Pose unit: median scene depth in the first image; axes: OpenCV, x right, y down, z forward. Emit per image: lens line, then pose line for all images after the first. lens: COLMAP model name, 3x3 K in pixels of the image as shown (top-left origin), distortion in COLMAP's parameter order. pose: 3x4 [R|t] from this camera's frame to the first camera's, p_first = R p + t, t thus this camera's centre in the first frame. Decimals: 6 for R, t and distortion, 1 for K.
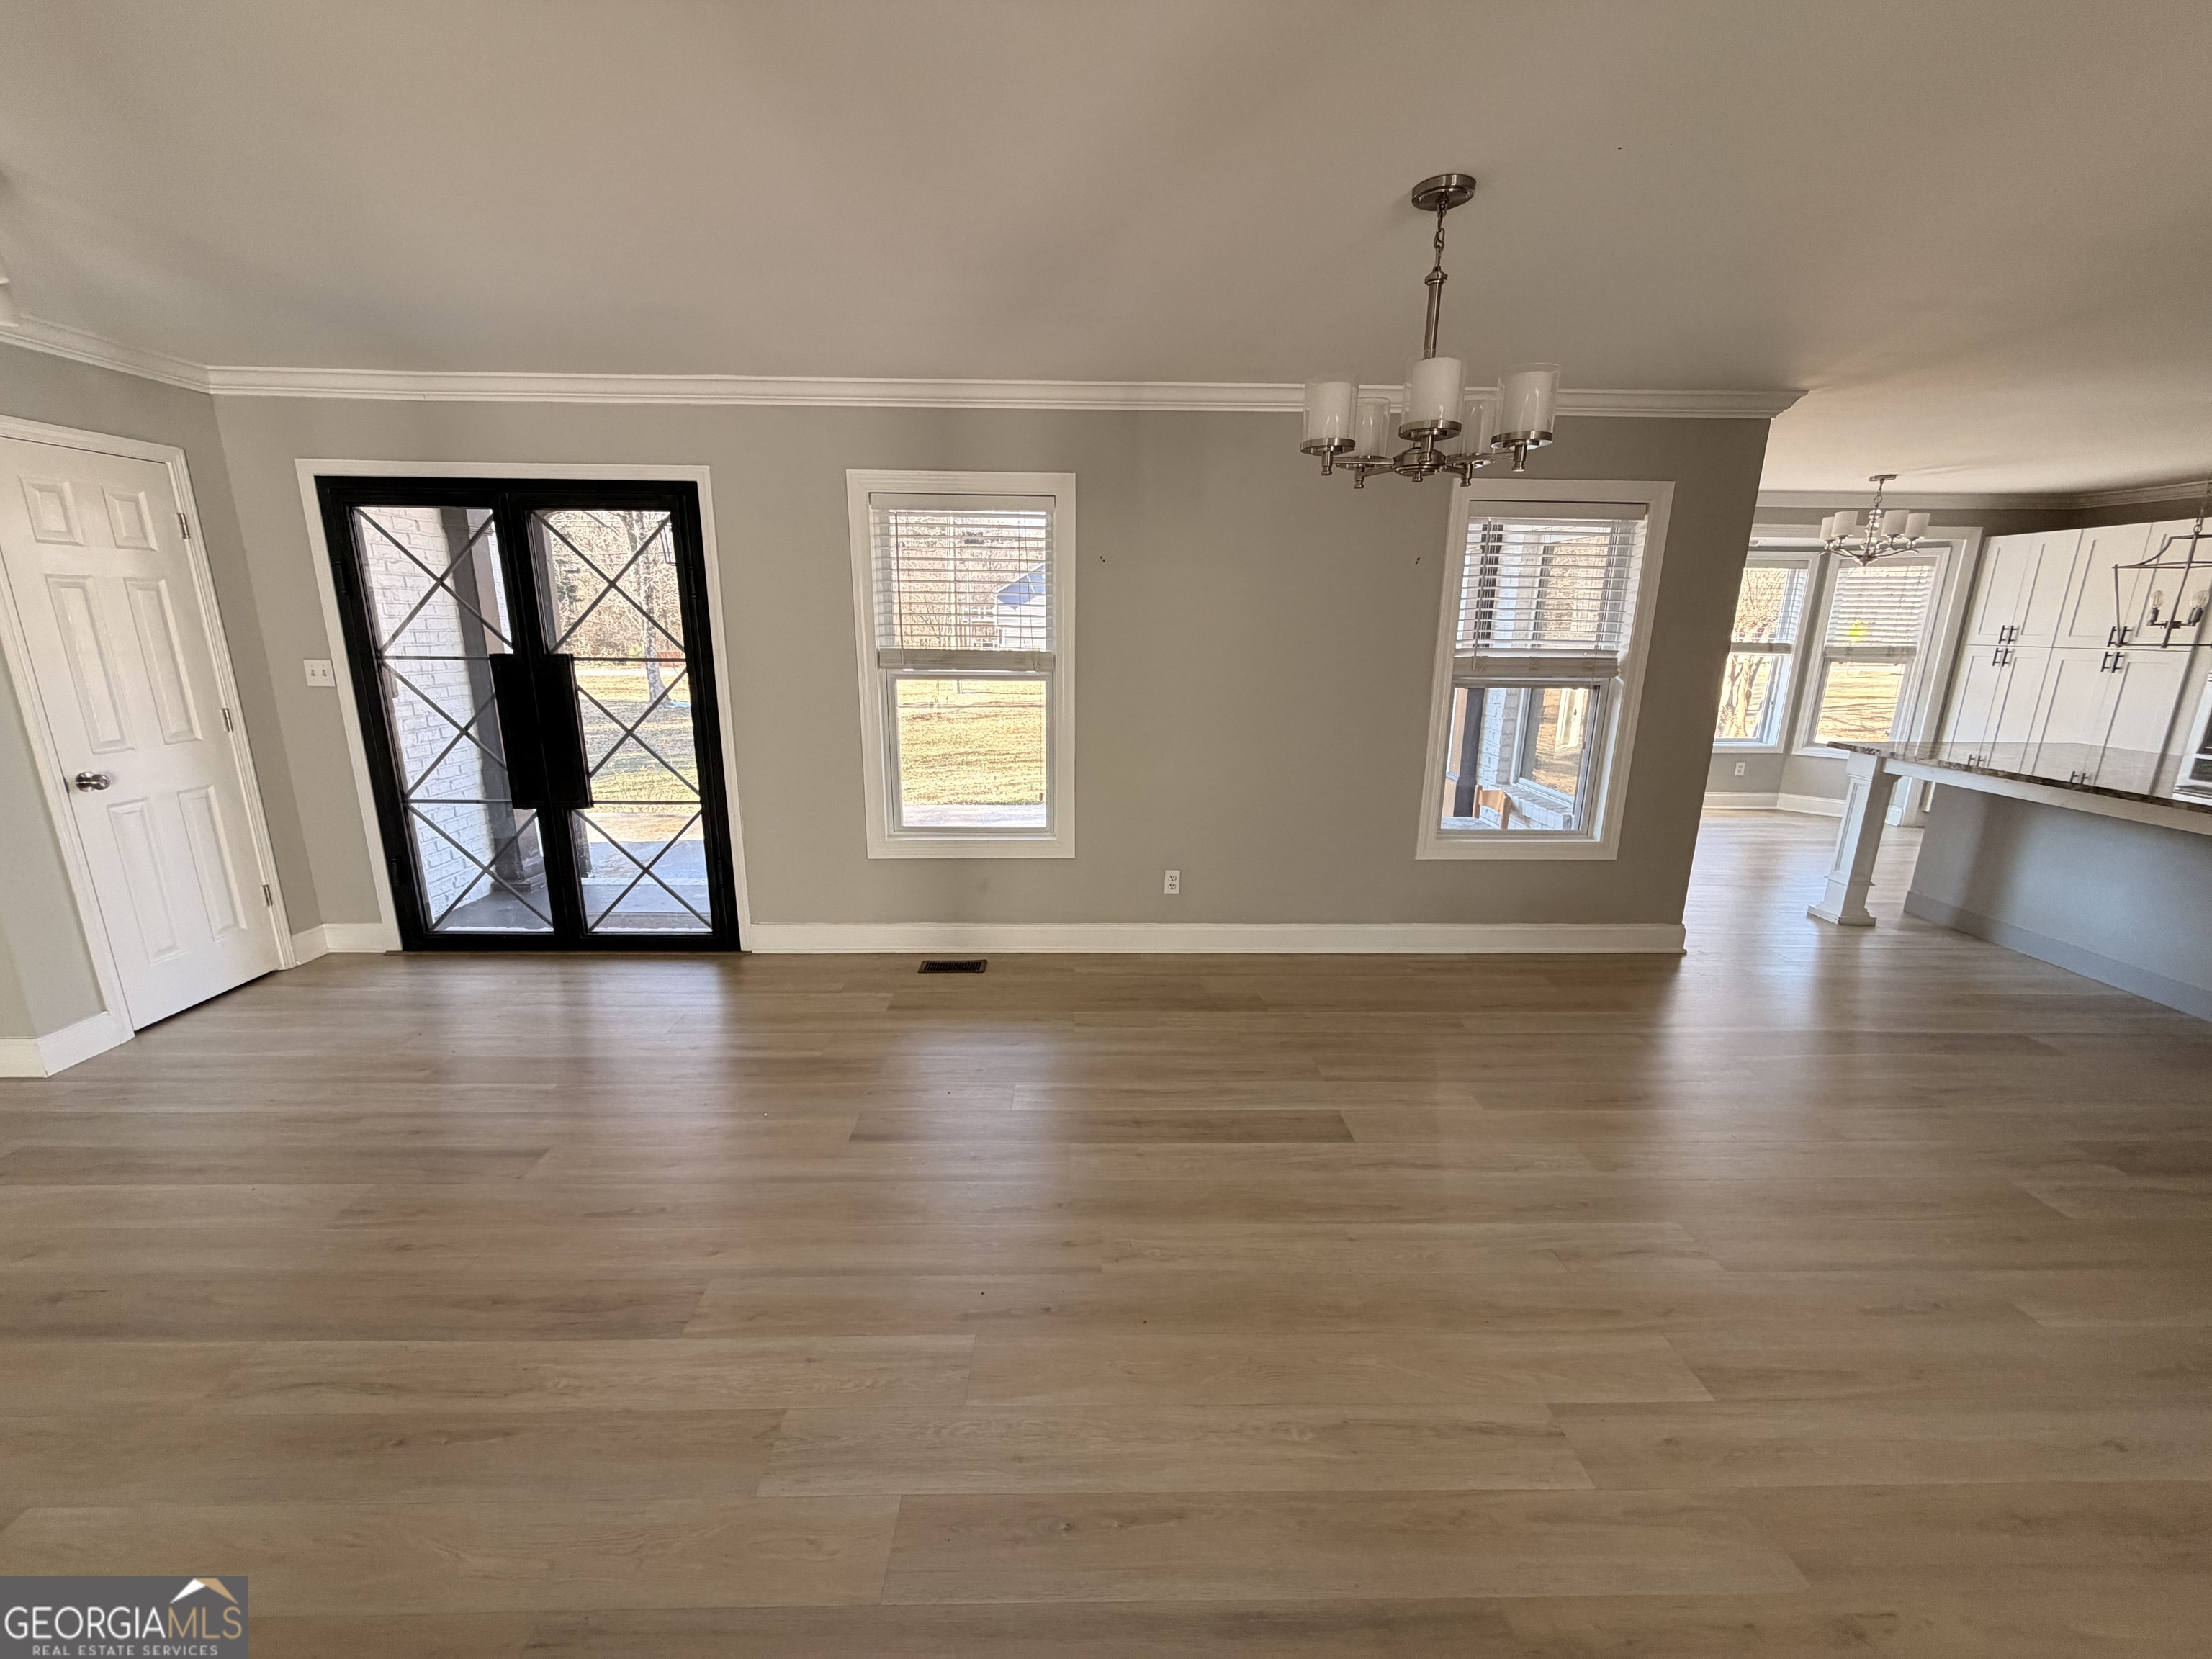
lens RADIAL K [[878.0, 0, 1103.8], [0, 878.0, 833.2], [0, 0, 1]] dist [-0.000318, -0.000195]
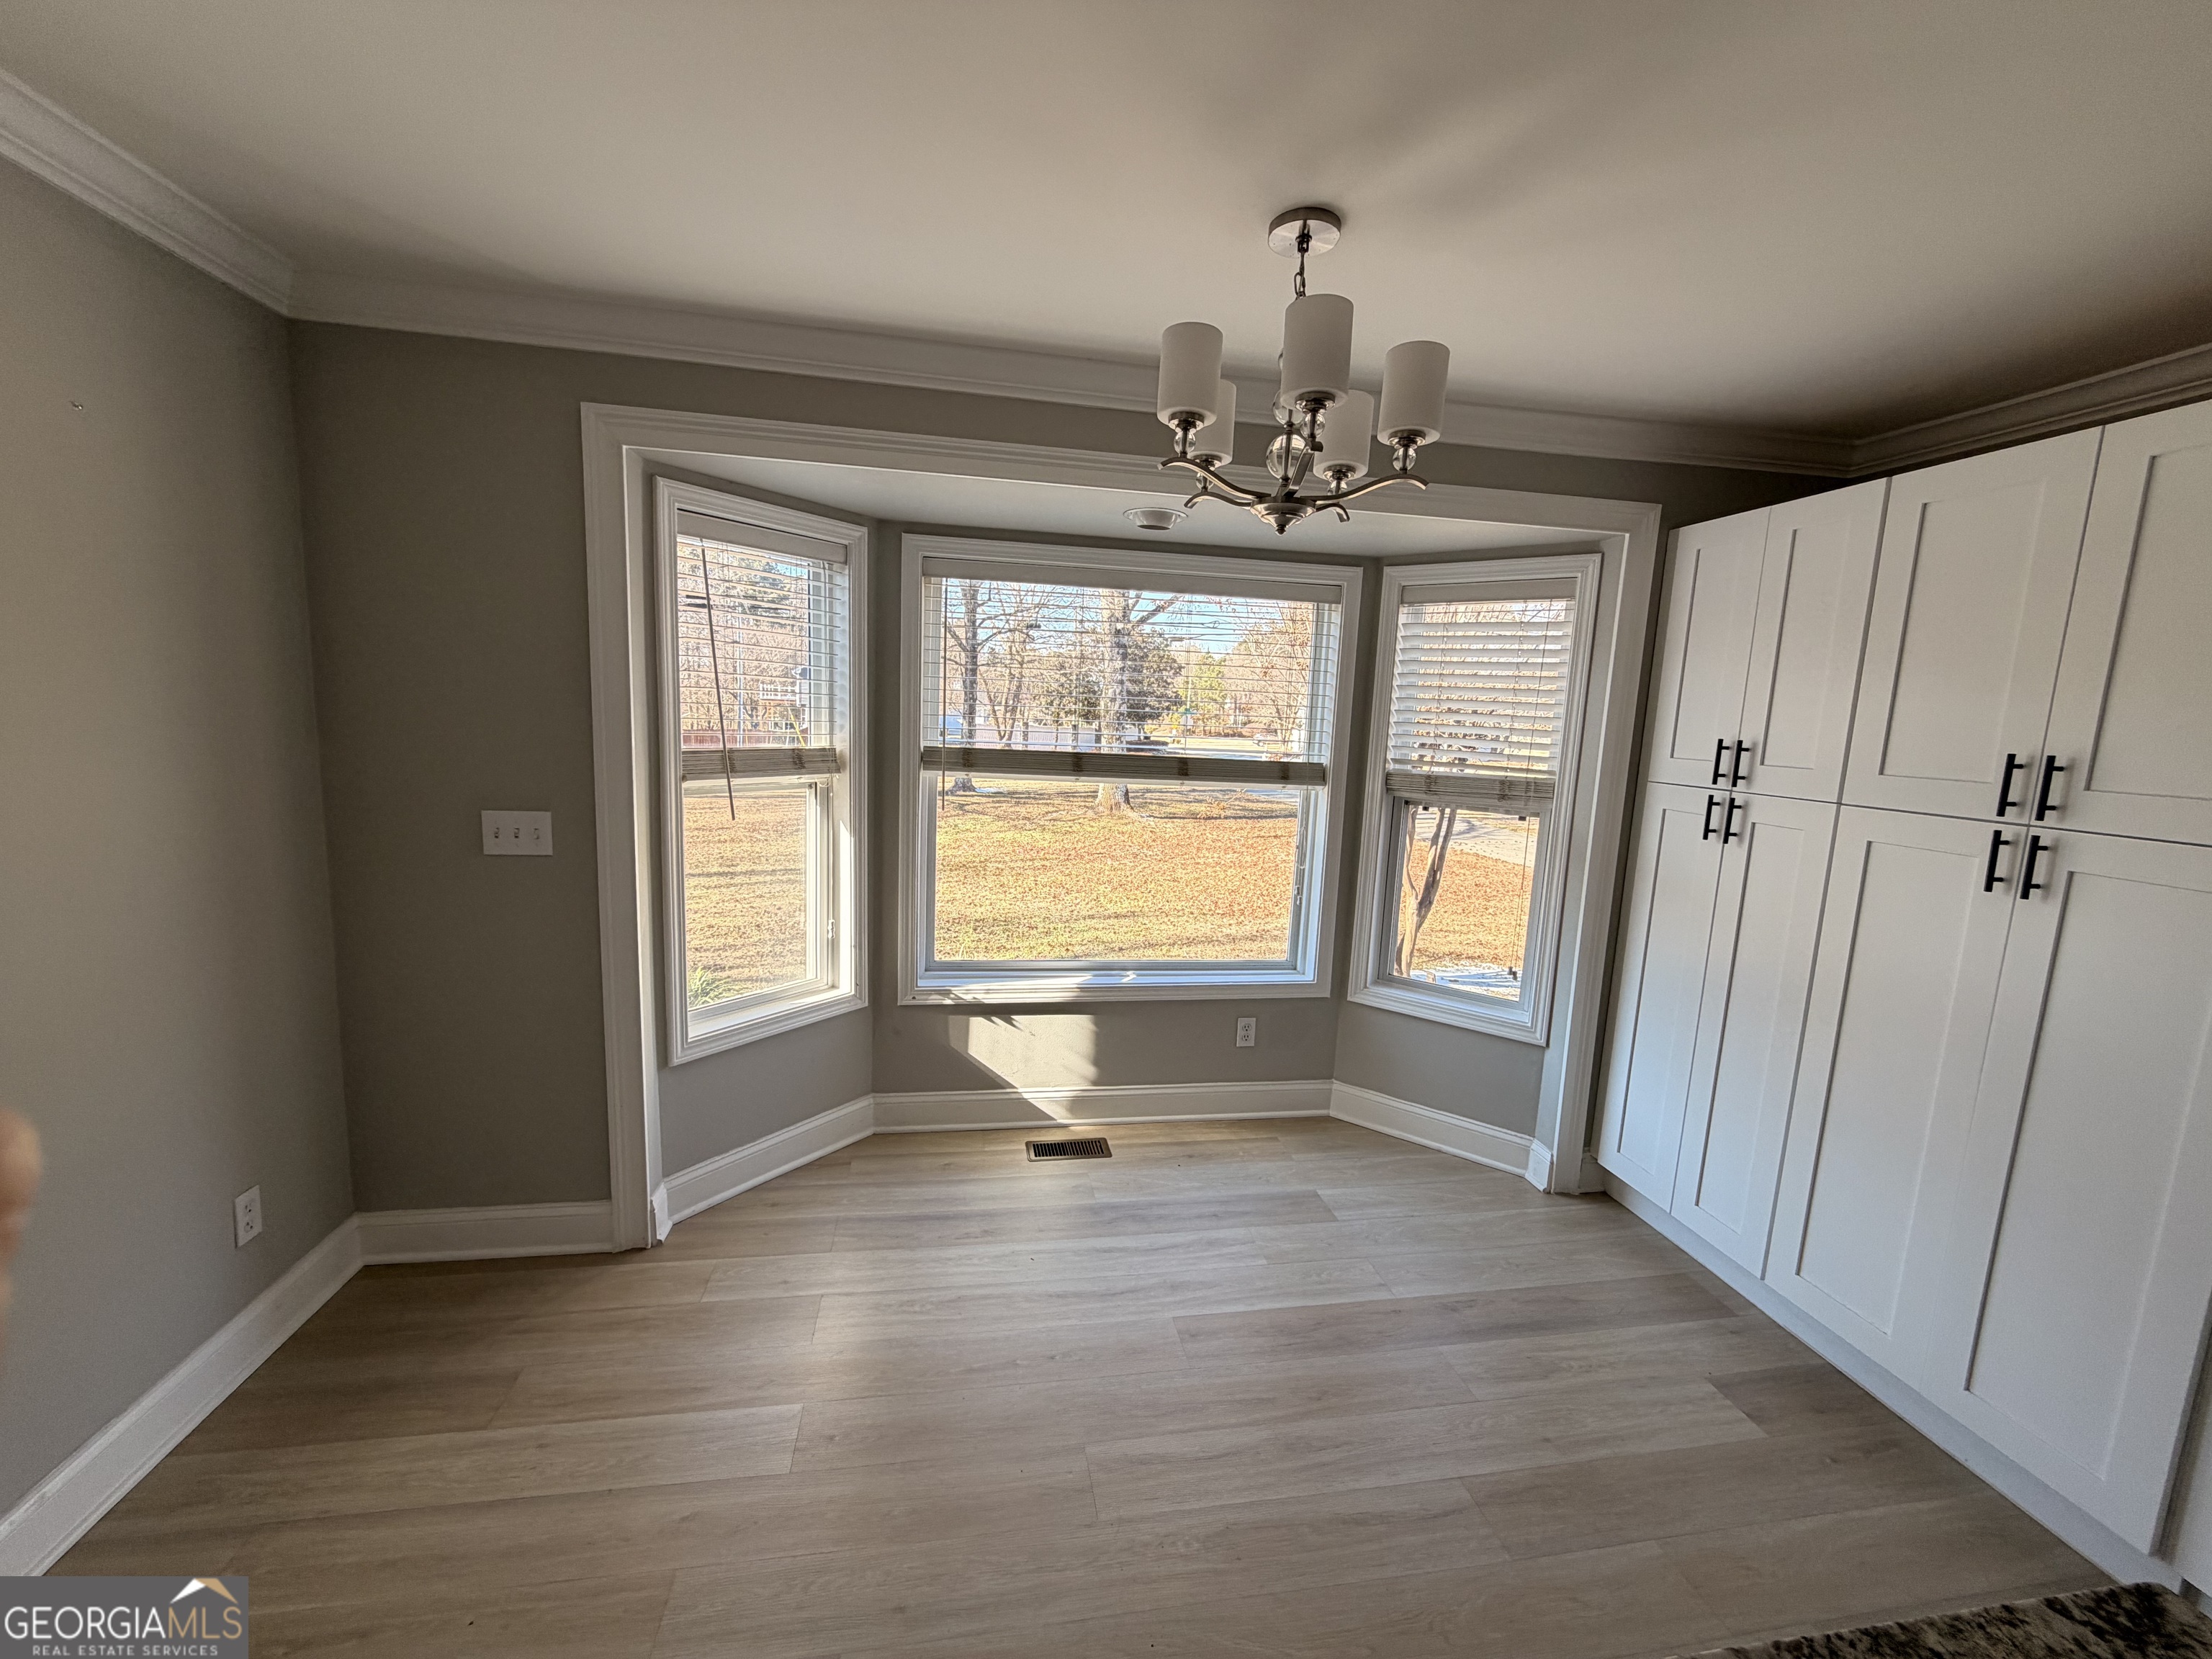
lens RADIAL K [[878.0, 0, 1108.9], [0, 878.0, 834.1], [0, 0, 1]] dist [-0.000318, -0.000195]
pose [[0.987206, 0.006356, 0.159323, 0.684029], [0.008738, 0.995547, -0.093863, -0.157912], [-0.159210, 0.094054, 0.982754, 0.652885]]
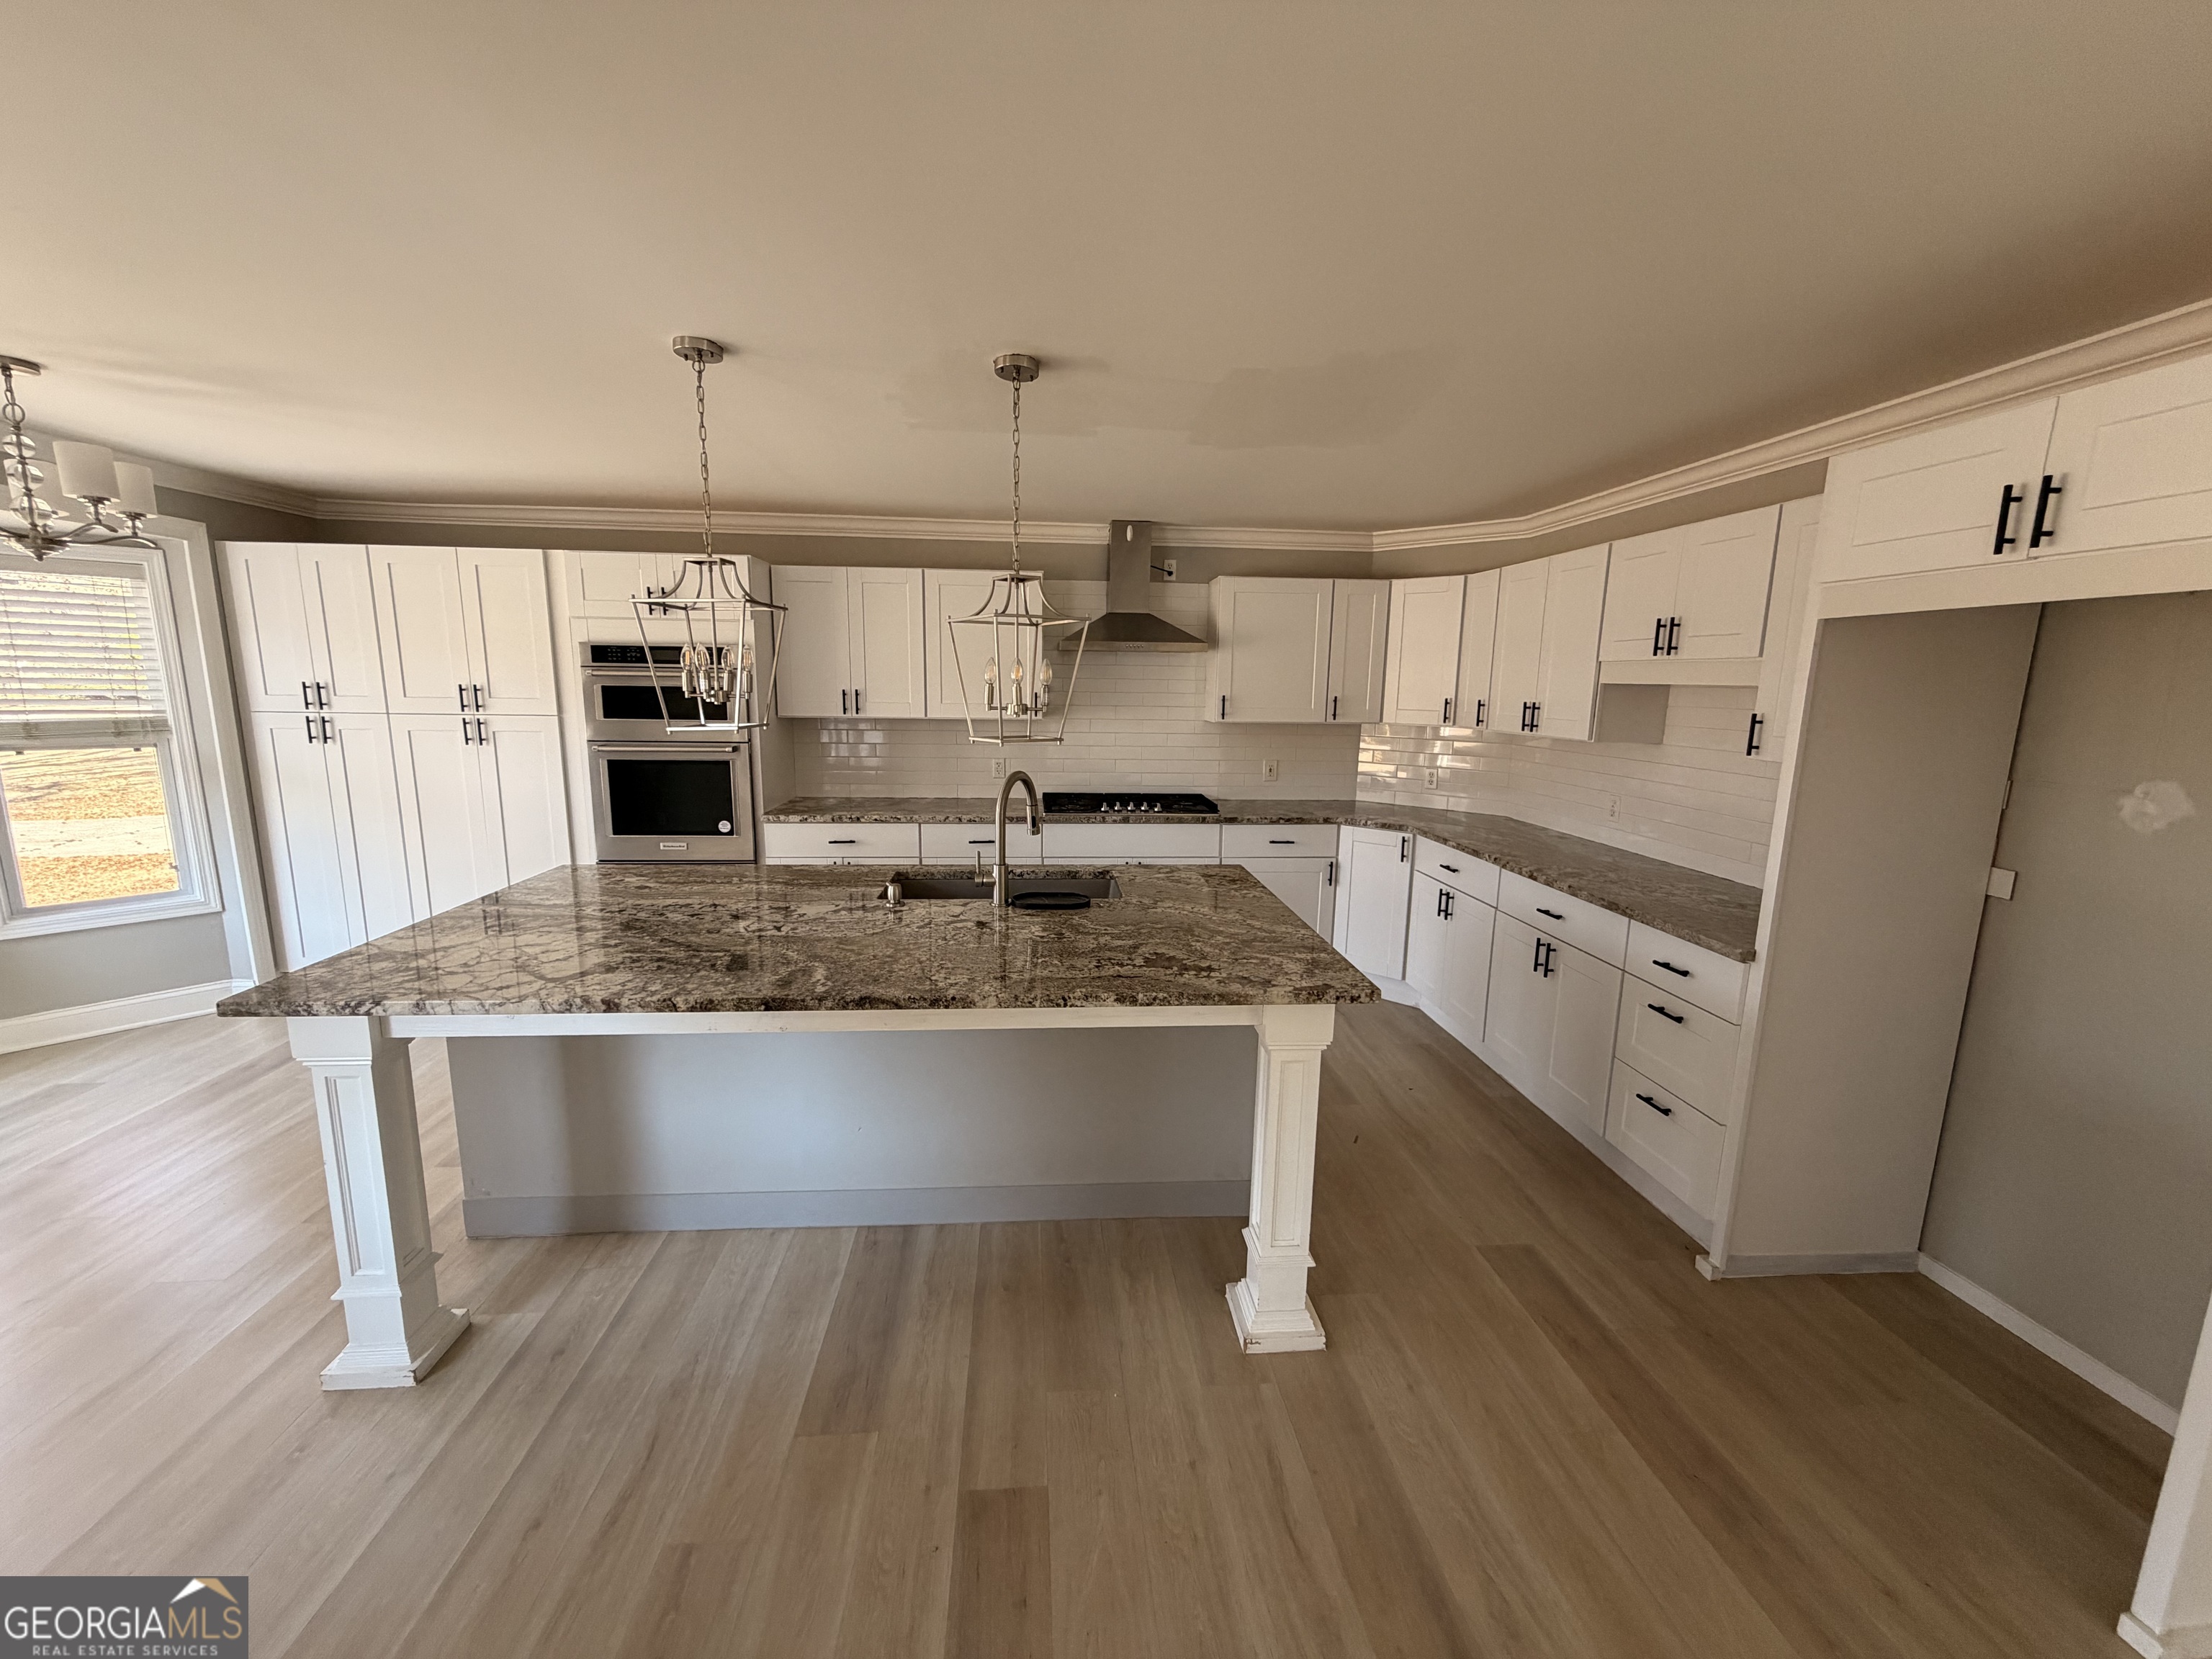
lens RADIAL K [[878.0, 0, 1093.0], [0, 878.0, 836.1], [0, 0, 1]] dist [-0.000318, -0.000195]
pose [[-0.054591, -0.186493, 0.980938, 0.327651], [0.223787, 0.955127, 0.194040, -0.120953], [-0.973108, 0.230115, -0.010407, 0.455578]]
